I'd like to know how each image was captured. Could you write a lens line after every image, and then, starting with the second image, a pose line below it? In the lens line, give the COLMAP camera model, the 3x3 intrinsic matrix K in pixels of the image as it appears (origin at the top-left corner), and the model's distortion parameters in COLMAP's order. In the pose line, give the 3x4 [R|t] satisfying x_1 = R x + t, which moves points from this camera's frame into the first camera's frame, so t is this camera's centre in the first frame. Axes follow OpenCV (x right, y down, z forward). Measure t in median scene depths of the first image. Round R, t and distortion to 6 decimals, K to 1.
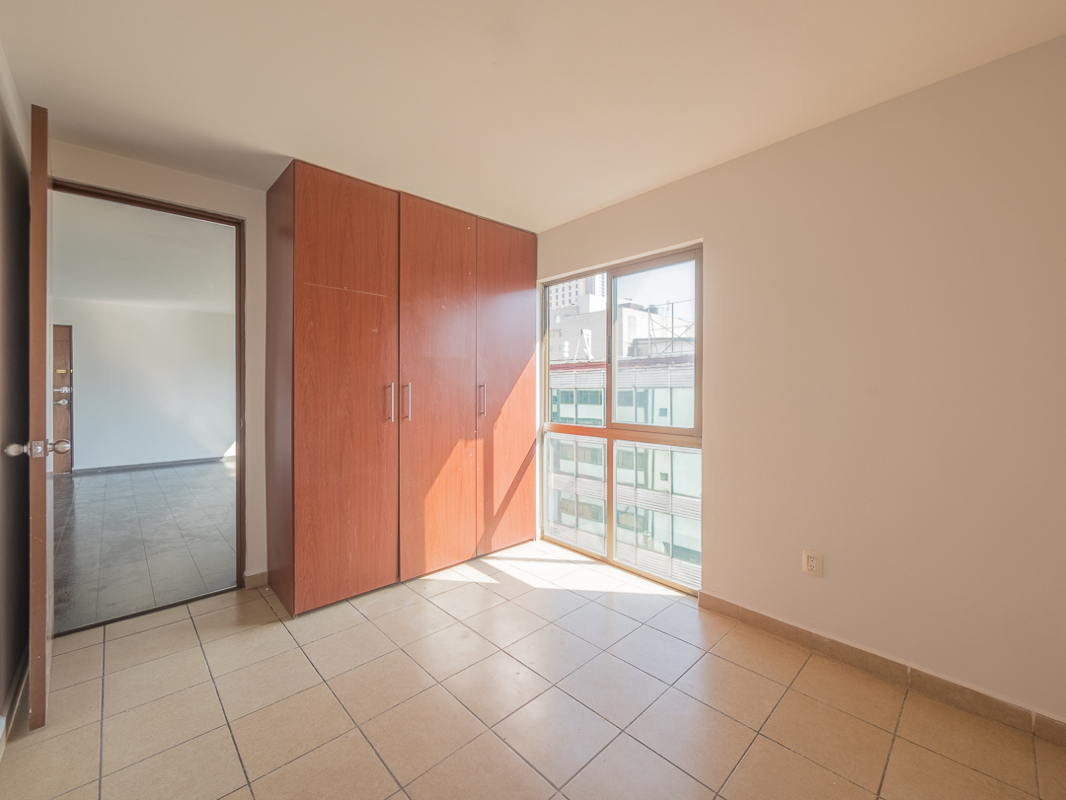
lens RADIAL K [[441.6, 0, 534.3], [0, 441.6, 396.3], [0, 0, 1]] dist [-0.003325, 0.000564]
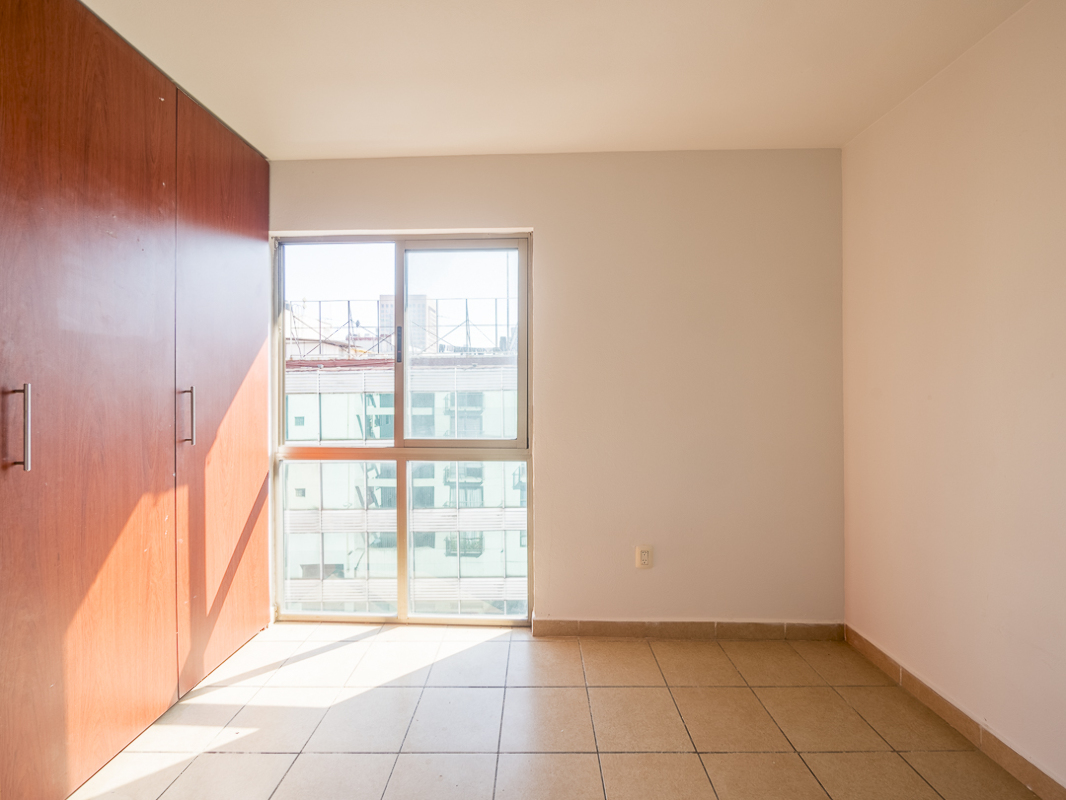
lens RADIAL K [[441.6, 0, 534.3], [0, 441.6, 396.3], [0, 0, 1]] dist [-0.003325, 0.000564]
pose [[0.697313, -0.008972, 0.716711, -0.212360], [0.018396, 0.999816, -0.005382, -0.006330], [-0.716531, 0.016937, 0.697350, 0.292087]]
